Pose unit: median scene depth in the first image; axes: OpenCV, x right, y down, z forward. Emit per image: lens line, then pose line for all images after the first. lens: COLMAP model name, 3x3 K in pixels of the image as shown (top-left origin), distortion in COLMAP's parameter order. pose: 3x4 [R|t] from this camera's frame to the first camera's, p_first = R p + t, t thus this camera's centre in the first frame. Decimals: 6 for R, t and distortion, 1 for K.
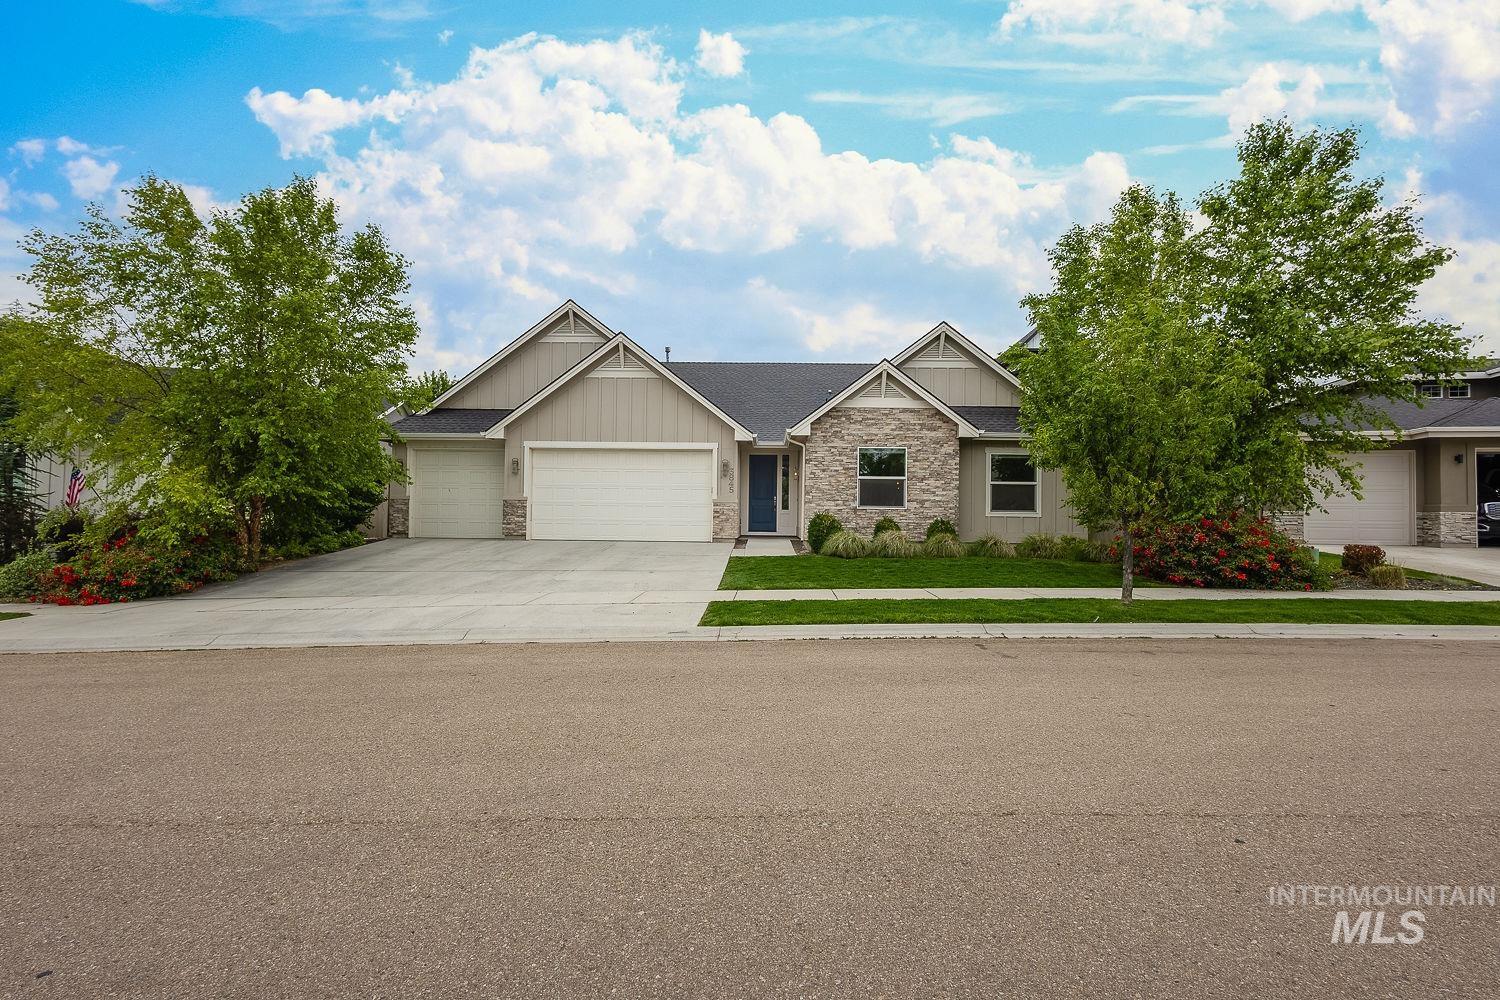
lens RADIAL K [[696.7, 0, 744.8], [0, 696.7, 497.5], [0, 0, 1]] dist [0.006104, -0.000778]
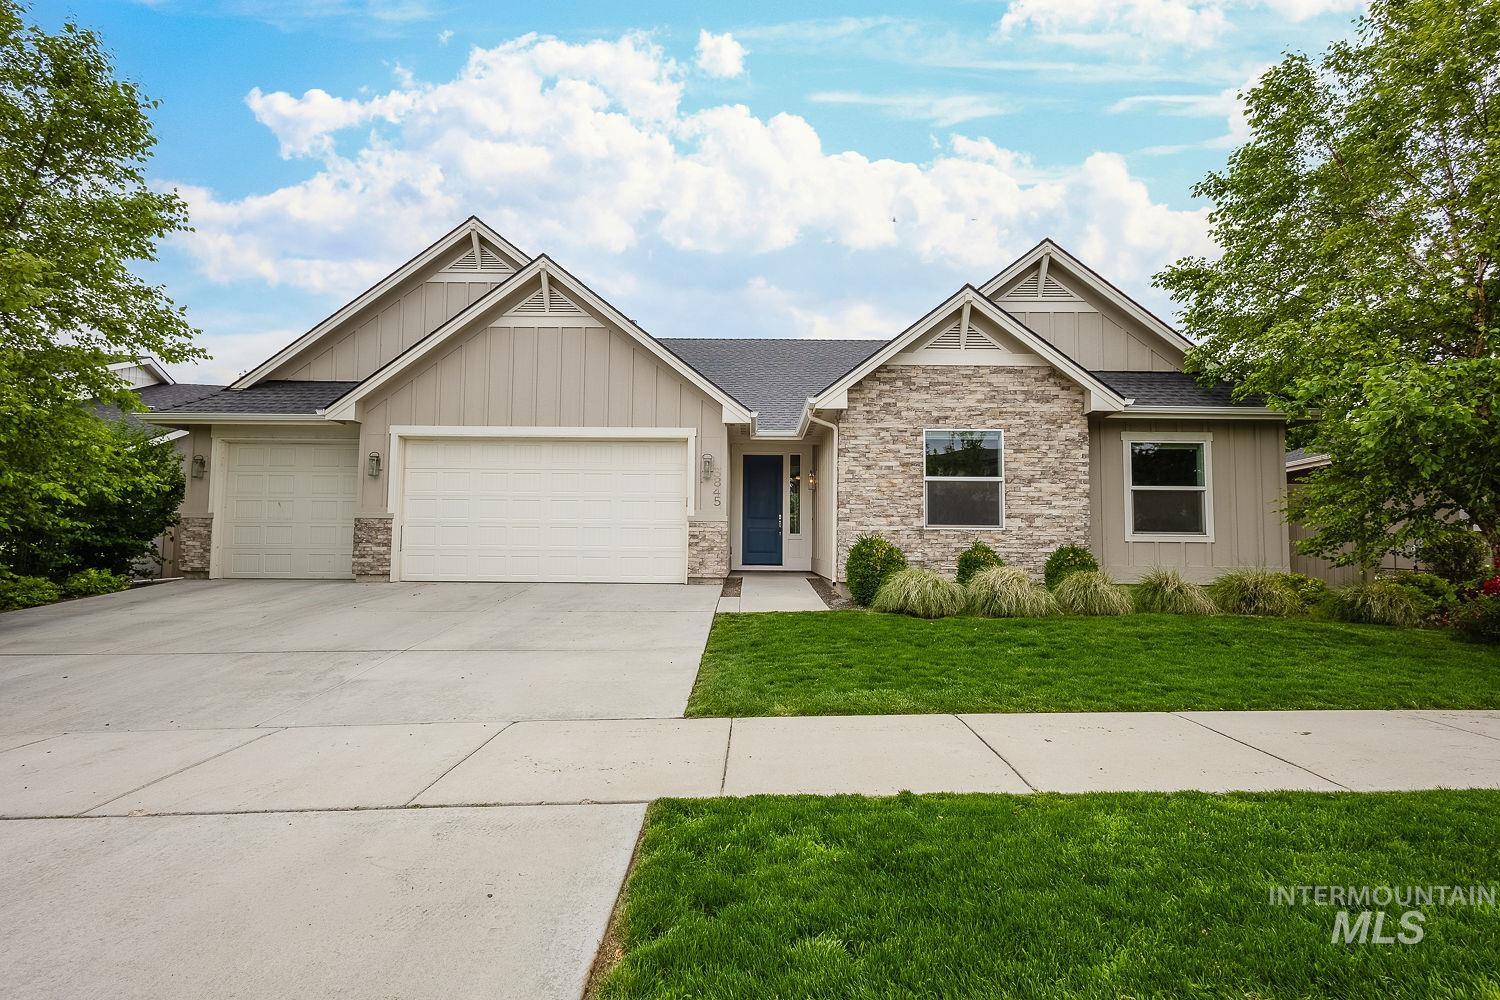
lens RADIAL K [[694.9, 0, 750.0], [0, 694.9, 500.0], [0, 0, 1]] dist [0.011755, -0.005438]
pose [[0.999559, -0.002043, 0.029633, -0.008539], [0.003040, 0.999430, -0.033633, 0.009968], [-0.029548, 0.033708, 0.998995, 0.386261]]
